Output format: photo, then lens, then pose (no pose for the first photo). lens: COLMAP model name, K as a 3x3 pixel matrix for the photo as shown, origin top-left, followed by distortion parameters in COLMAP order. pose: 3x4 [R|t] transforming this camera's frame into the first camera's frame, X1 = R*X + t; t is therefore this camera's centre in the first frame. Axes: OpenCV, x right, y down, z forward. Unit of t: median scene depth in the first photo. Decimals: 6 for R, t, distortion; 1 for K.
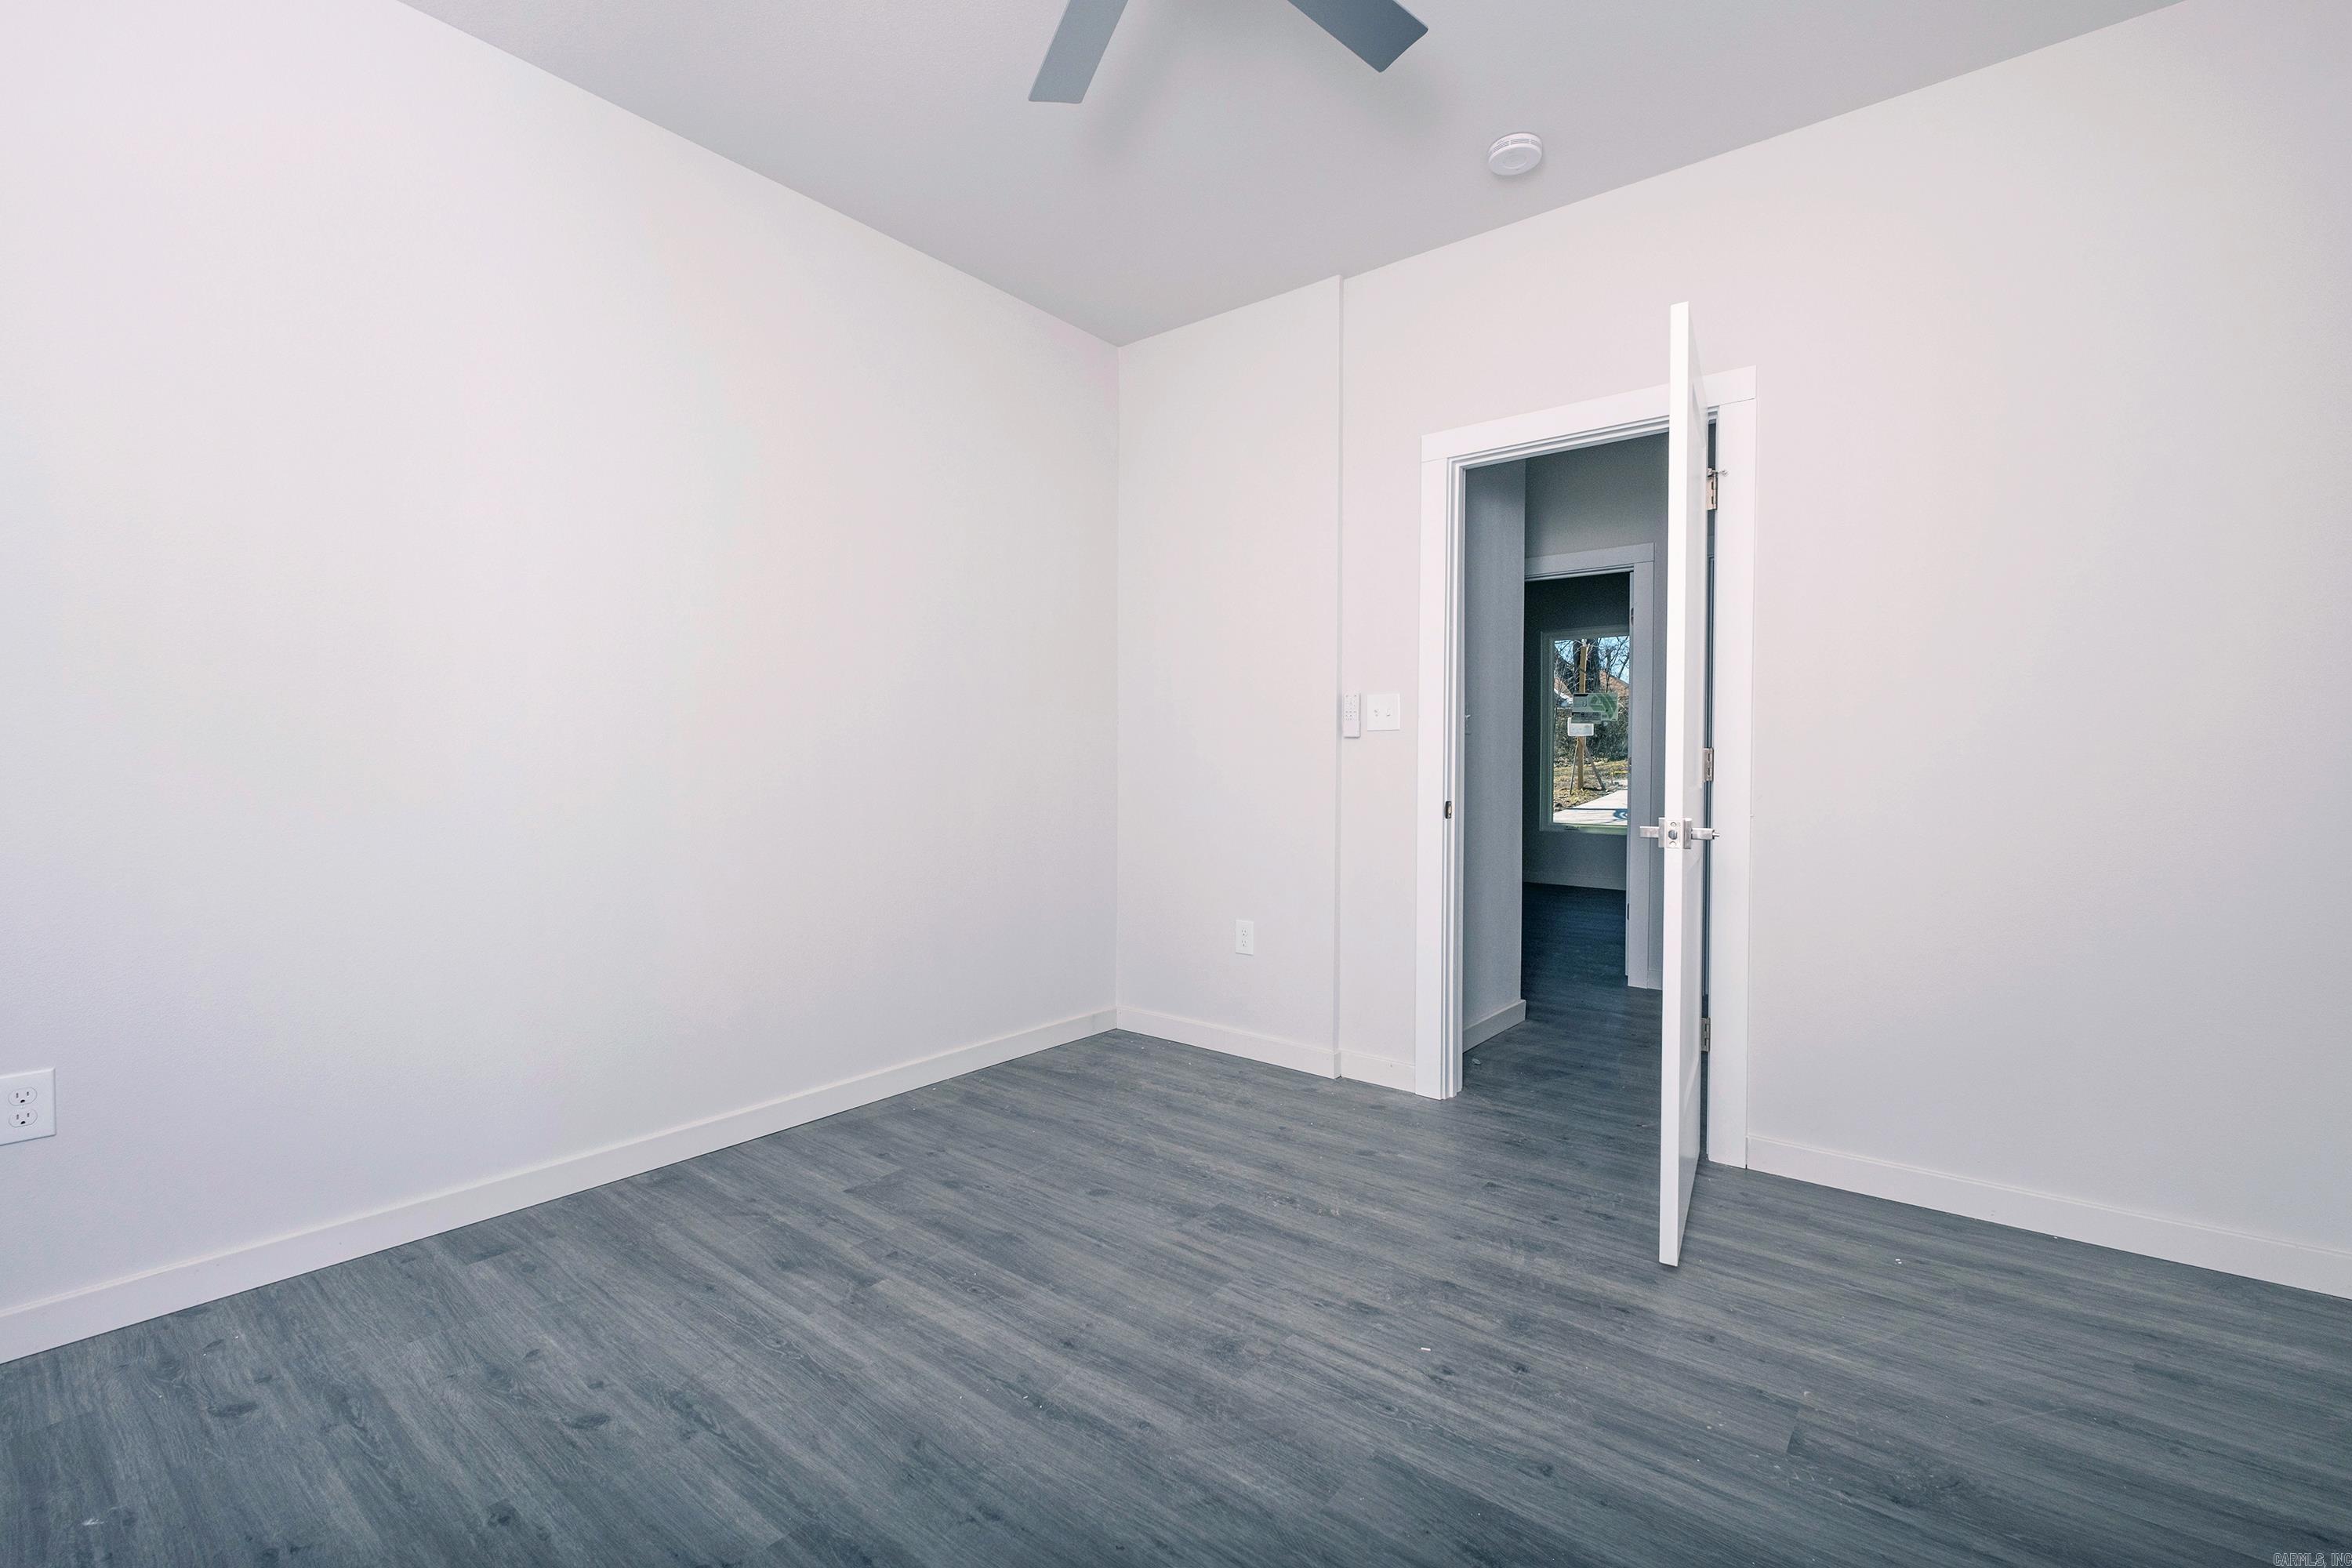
lens RADIAL K [[1016.0, 0, 1172.4], [0, 1016.0, 769.3], [0, 0, 1]] dist [-0.002706, -0.003301]
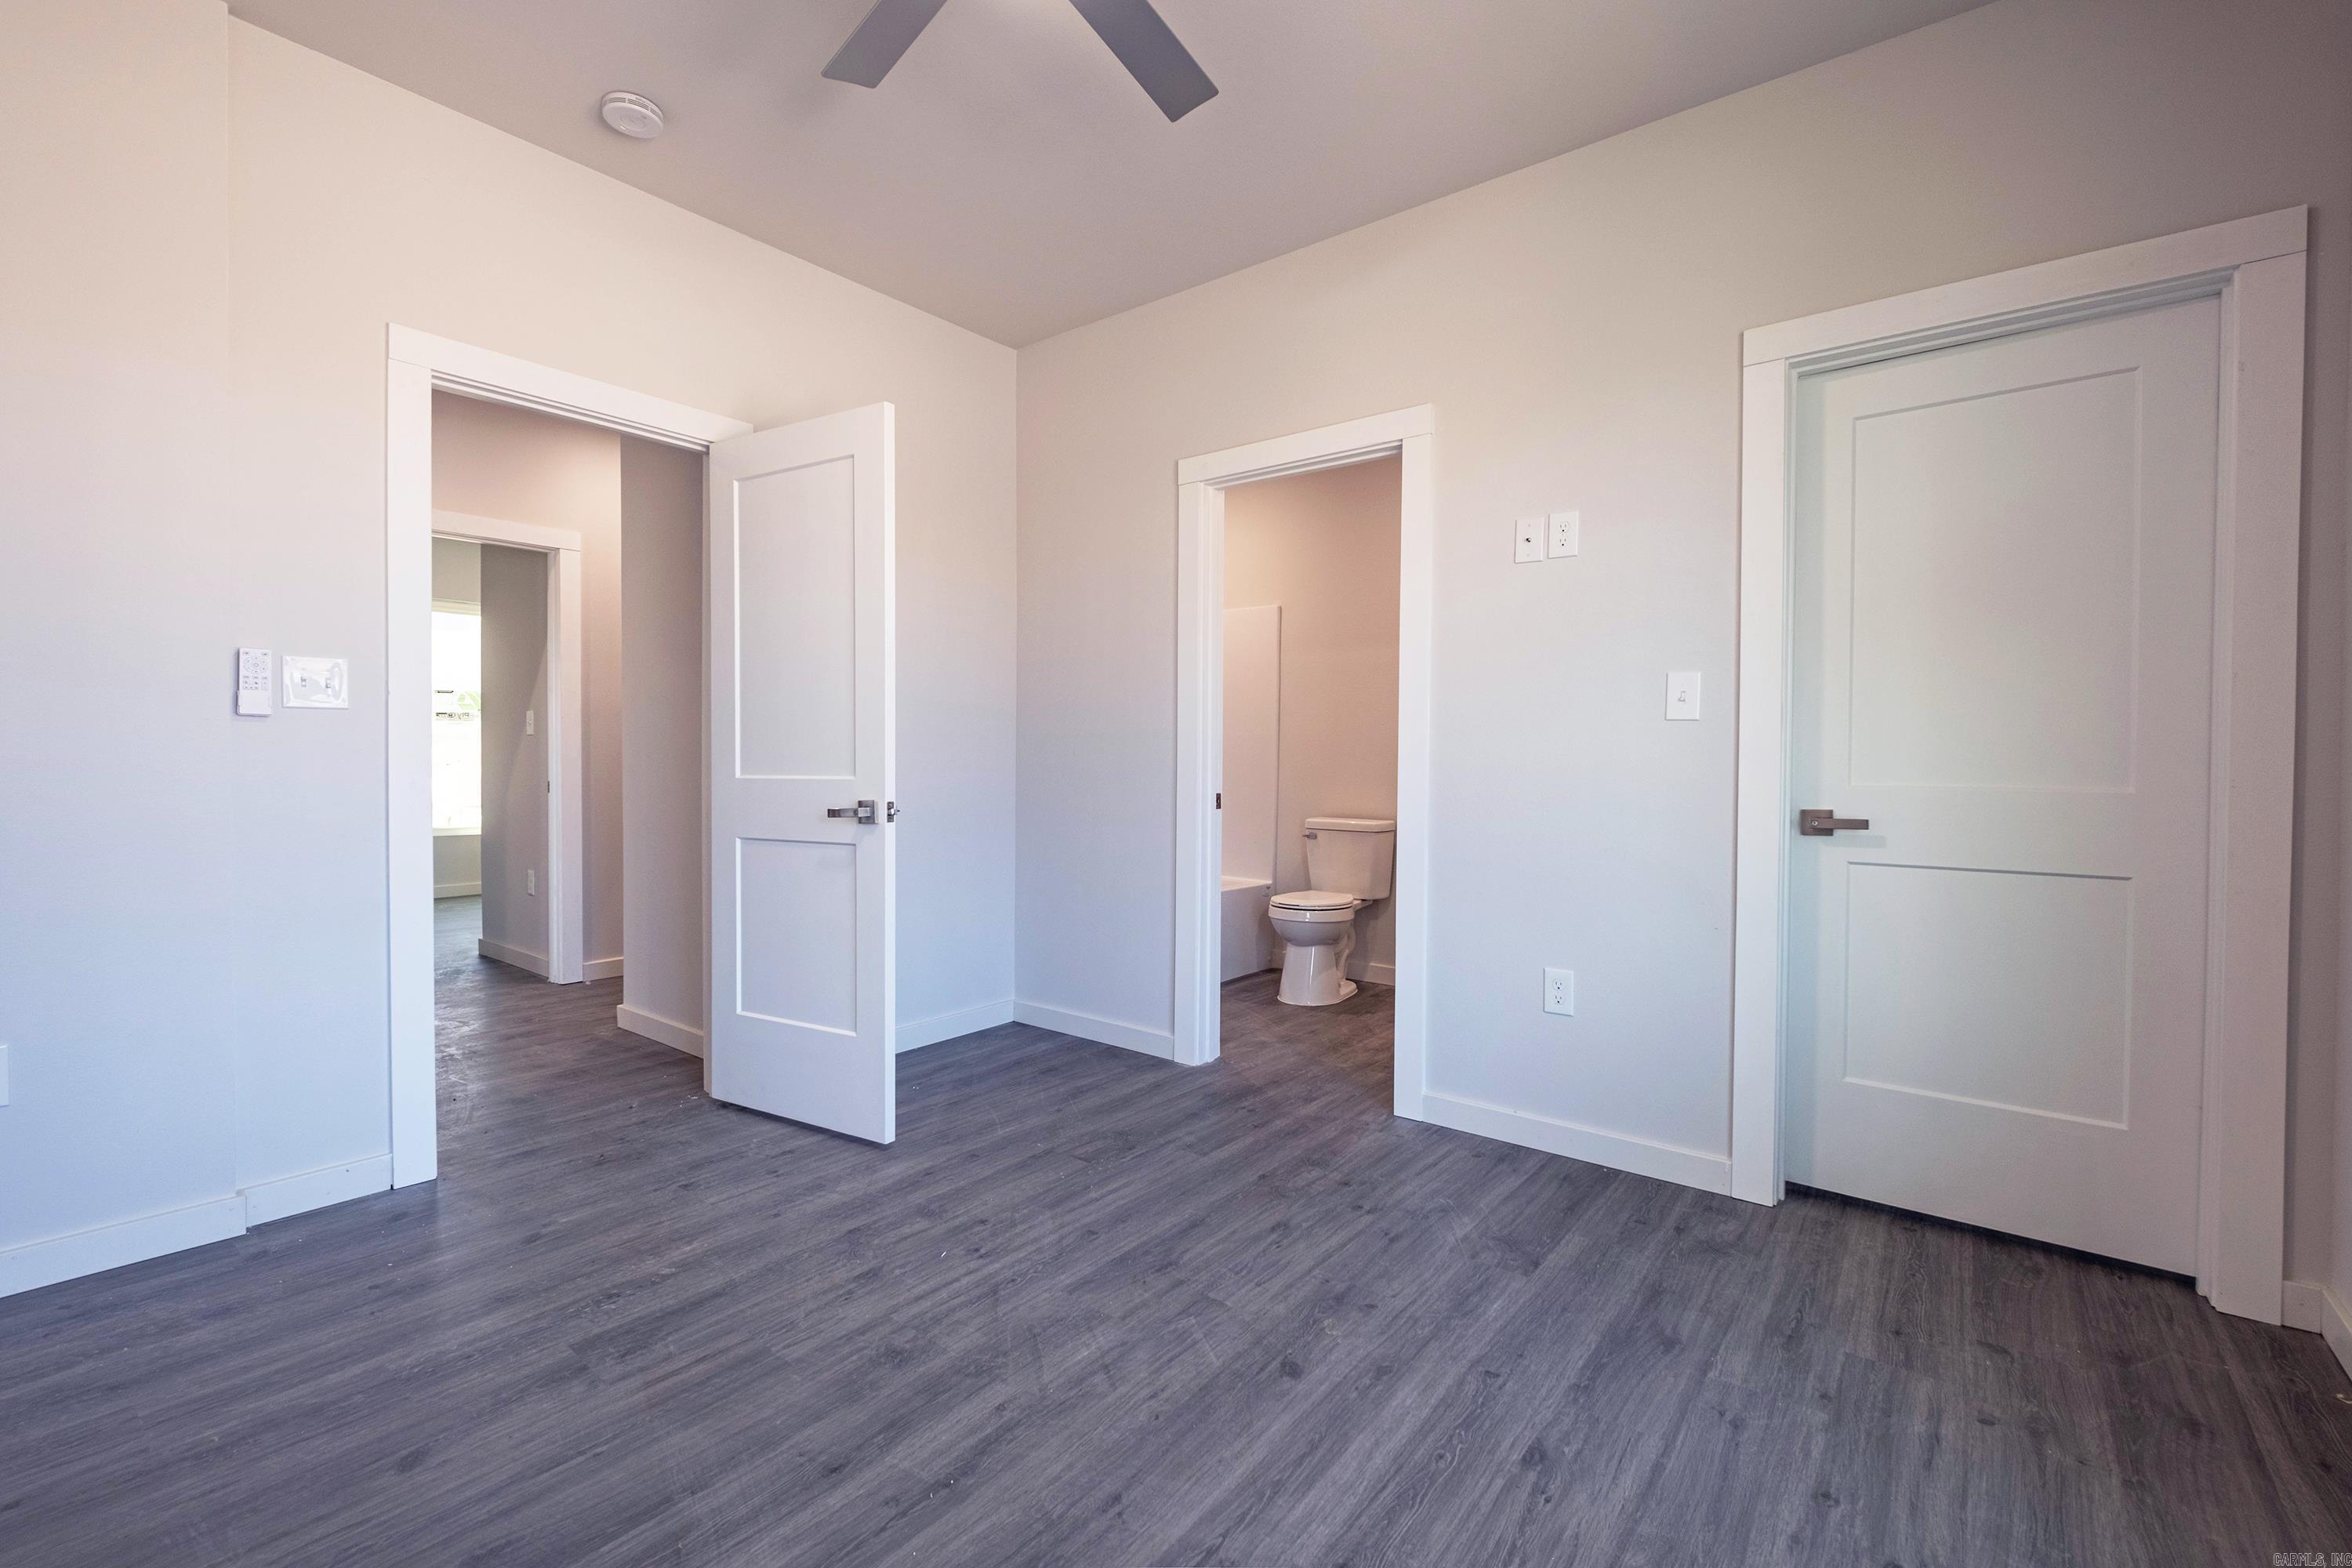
lens RADIAL K [[1016.0, 0, 1184.1], [0, 1016.0, 768.6], [0, 0, 1]] dist [-0.002706, -0.003301]
pose [[-0.021876, -0.014554, 0.999655, -0.847790], [0.001354, 0.999893, 0.014587, -0.009943], [-0.999760, 0.001673, -0.021854, 0.679142]]
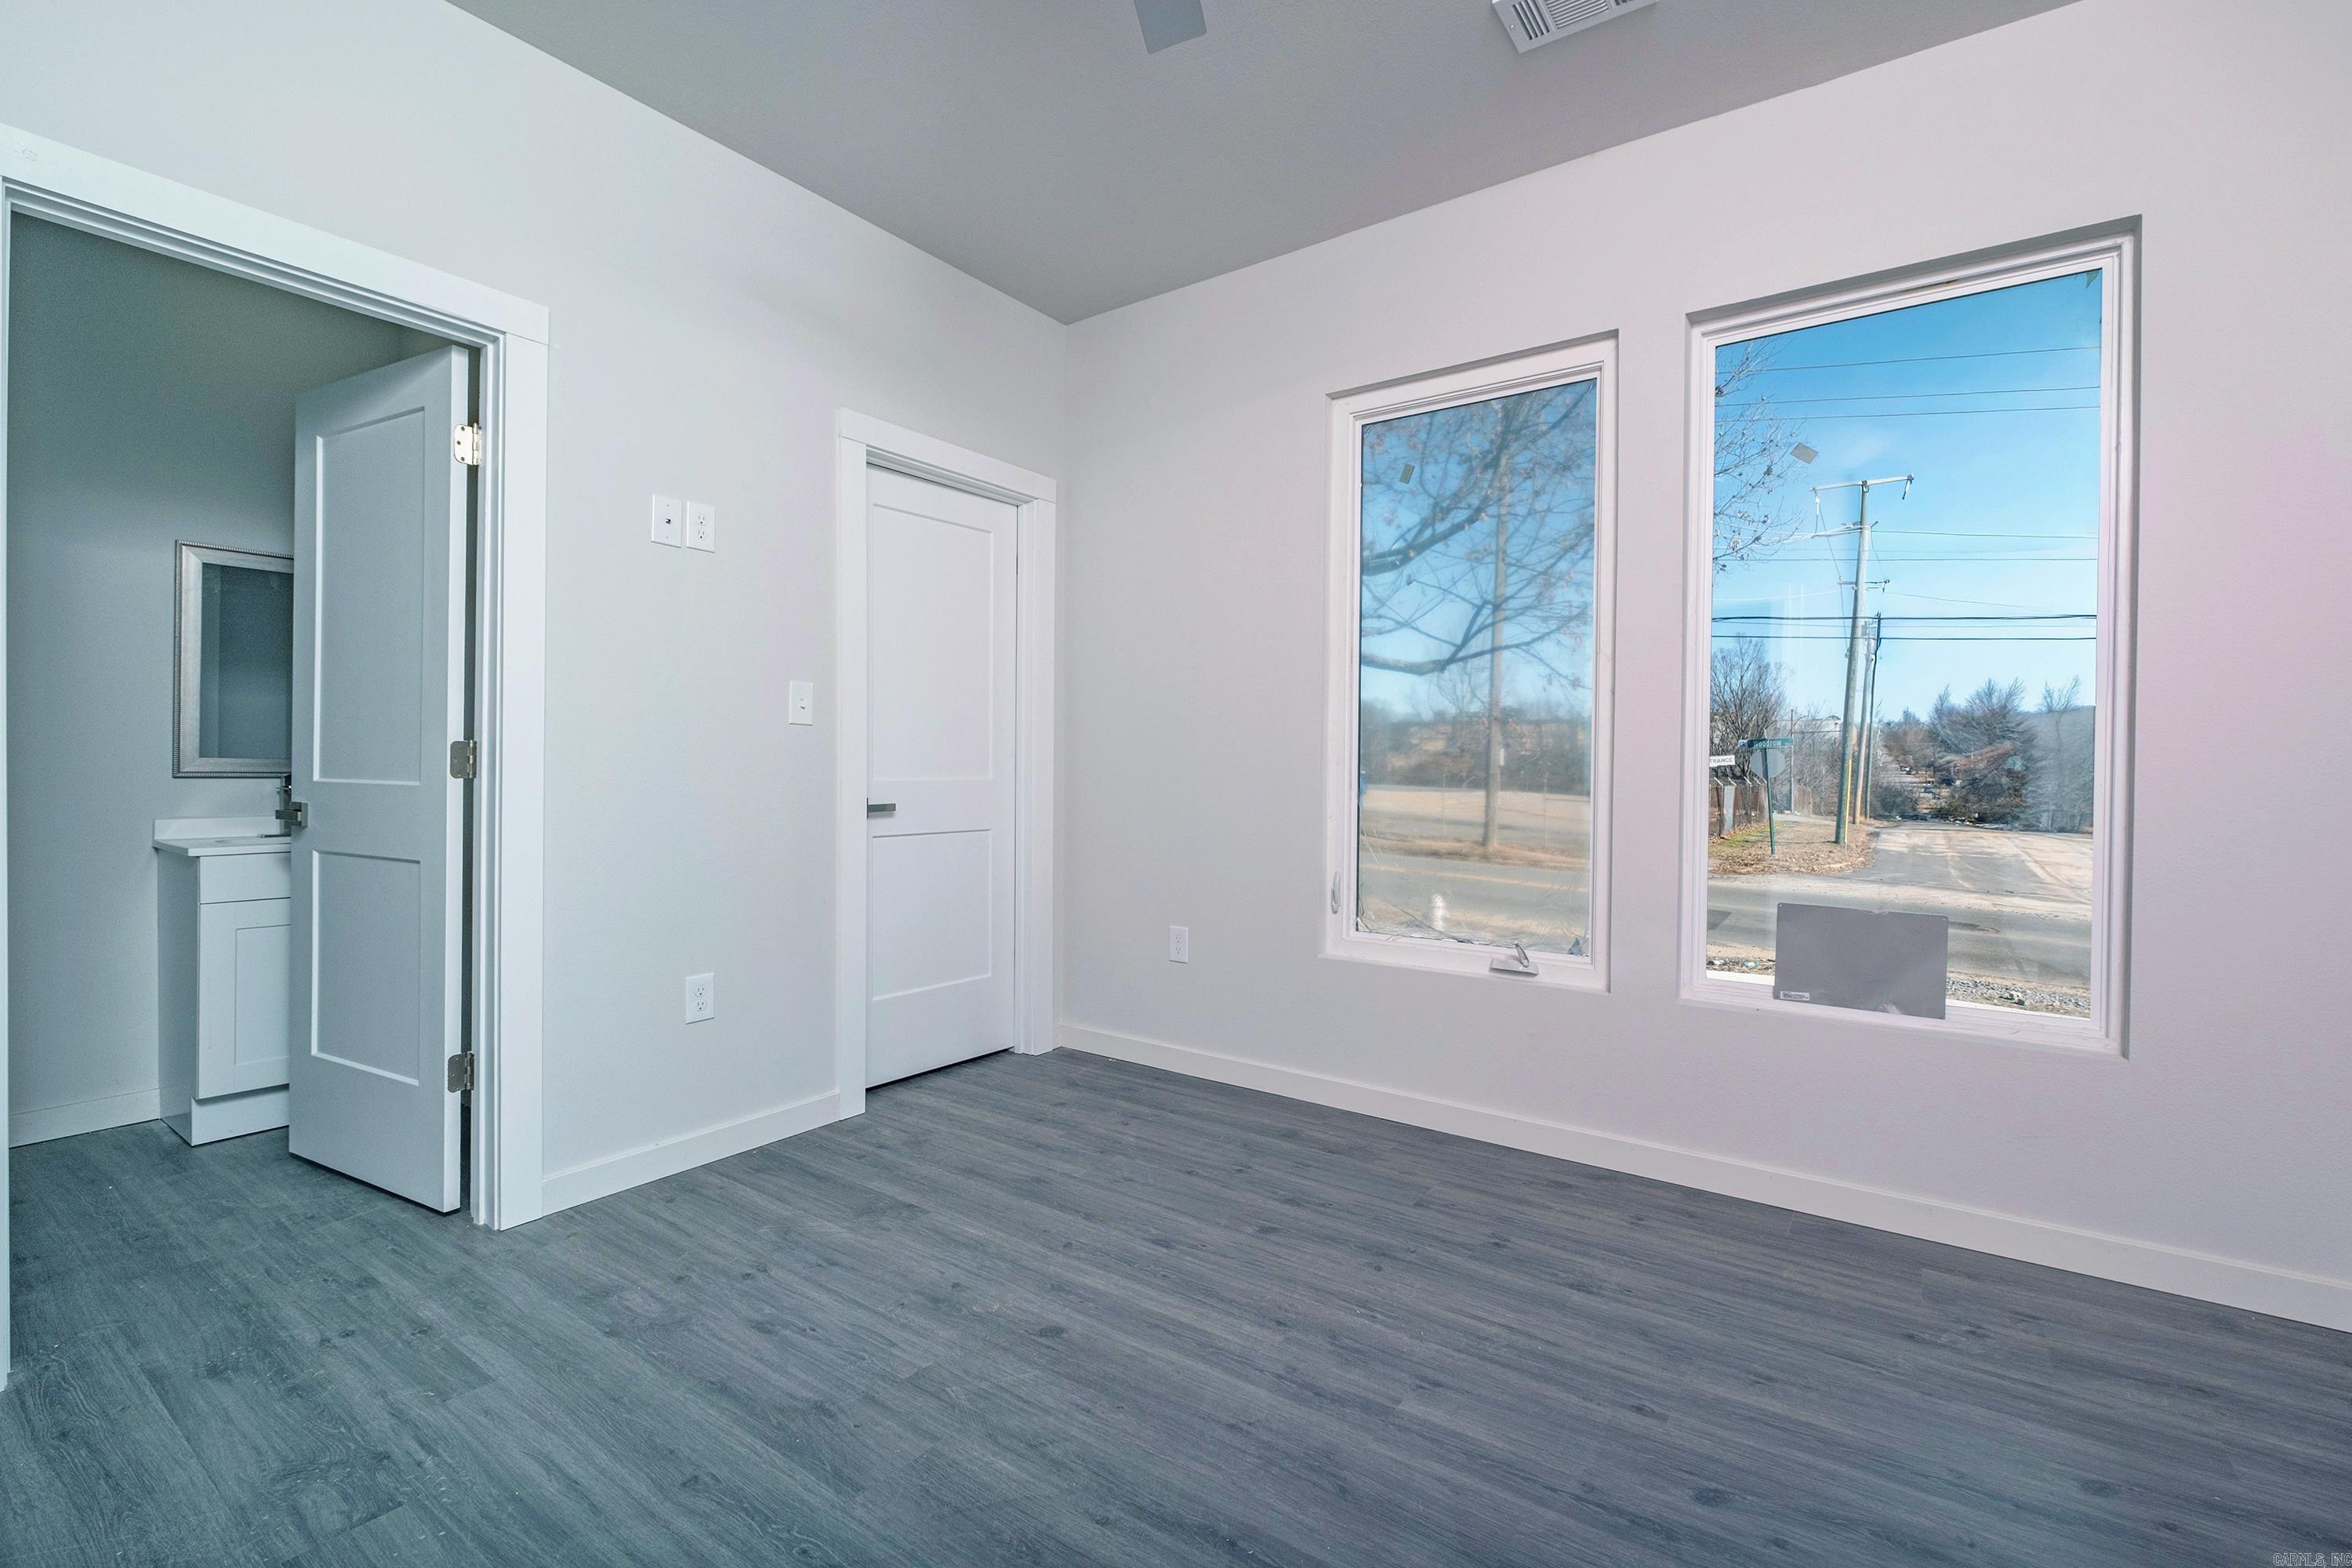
lens RADIAL K [[1016.0, 0, 1187.9], [0, 1016.0, 766.5], [0, 0, 1]] dist [-0.002706, -0.003301]
pose [[-0.997302, -0.014499, -0.071967, -0.023337], [-0.015216, 0.999840, 0.009435, -0.013578], [0.071819, 0.010505, -0.997362, 1.520726]]
